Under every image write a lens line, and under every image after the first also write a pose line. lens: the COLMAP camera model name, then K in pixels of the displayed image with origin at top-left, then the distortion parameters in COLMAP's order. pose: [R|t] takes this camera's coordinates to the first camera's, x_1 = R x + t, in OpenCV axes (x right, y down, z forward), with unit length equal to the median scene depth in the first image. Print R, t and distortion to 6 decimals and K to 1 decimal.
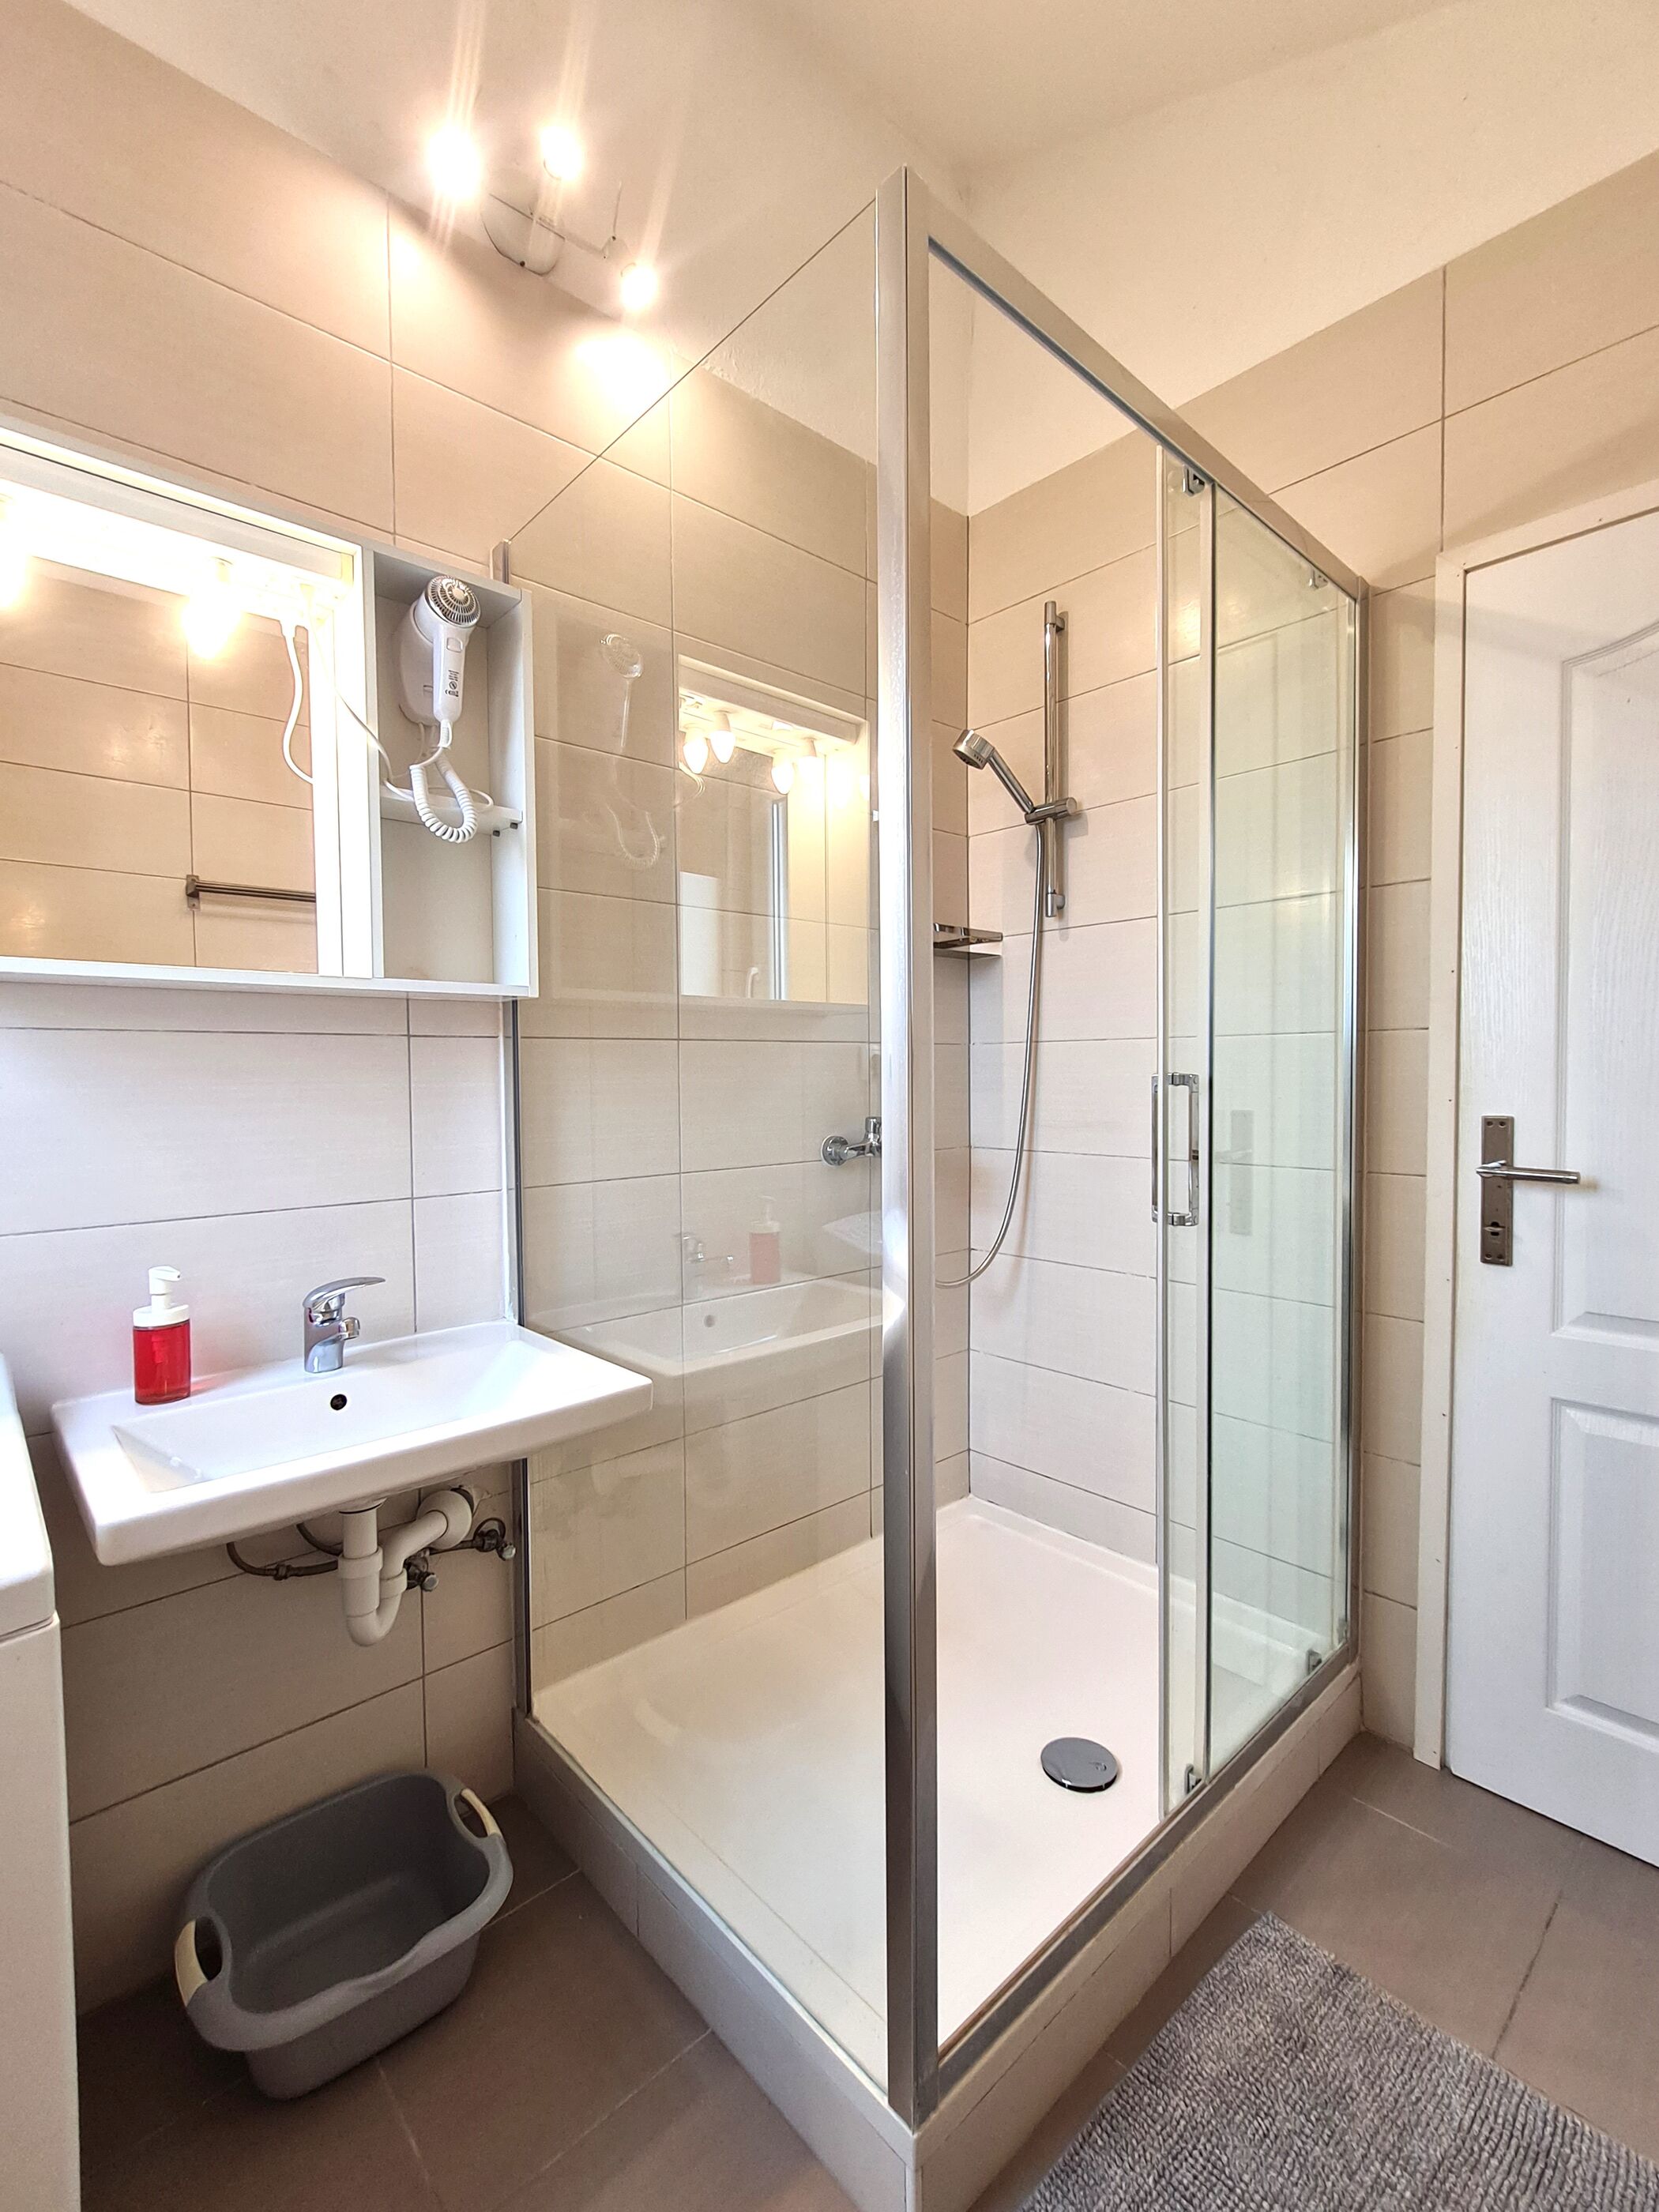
lens RADIAL K [[965.0, 0, 805.7], [0, 965.0, 1109.0], [0, 0, 1]] dist [0.001899, -0.000073]
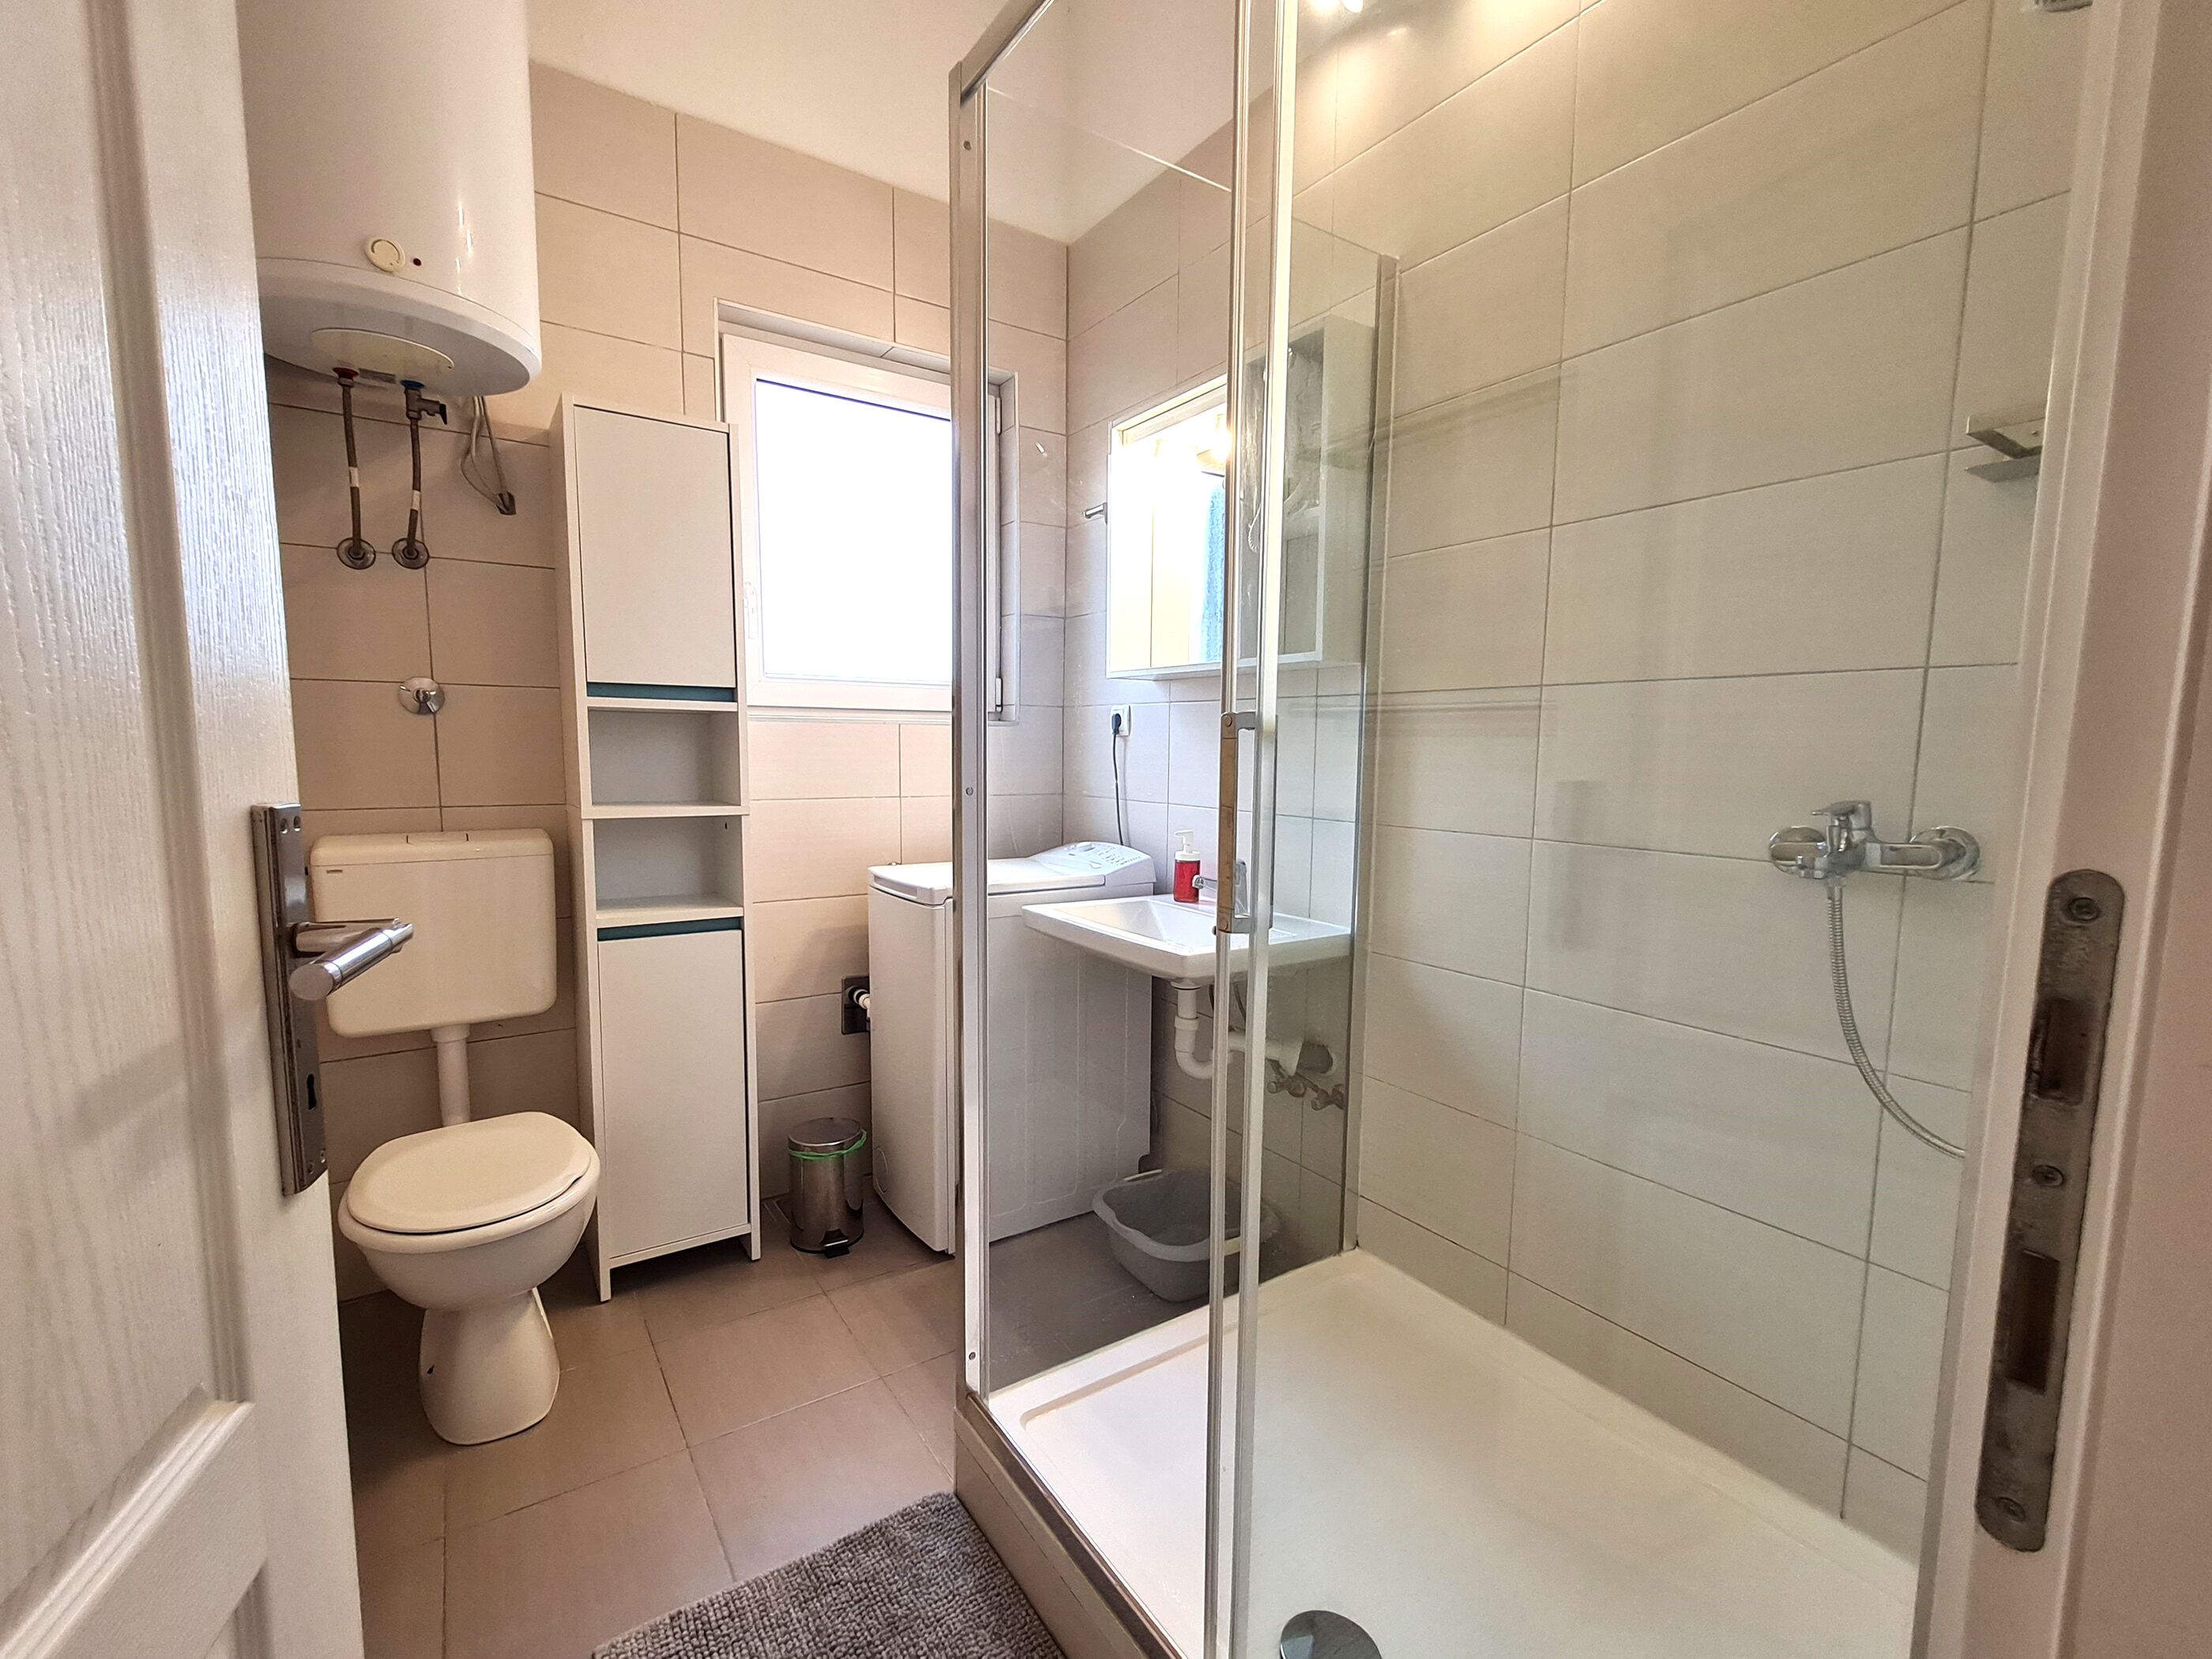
lens RADIAL K [[979.1, 0, 1105.9], [0, 979.1, 846.9], [0, 0, 1]] dist [0.001423, -0.000270]
pose [[-0.134208, 0.113263, -0.984459, 0.707703], [-0.047343, 0.991579, 0.120536, -0.013222], [0.989822, 0.062784, -0.127716, 0.641868]]
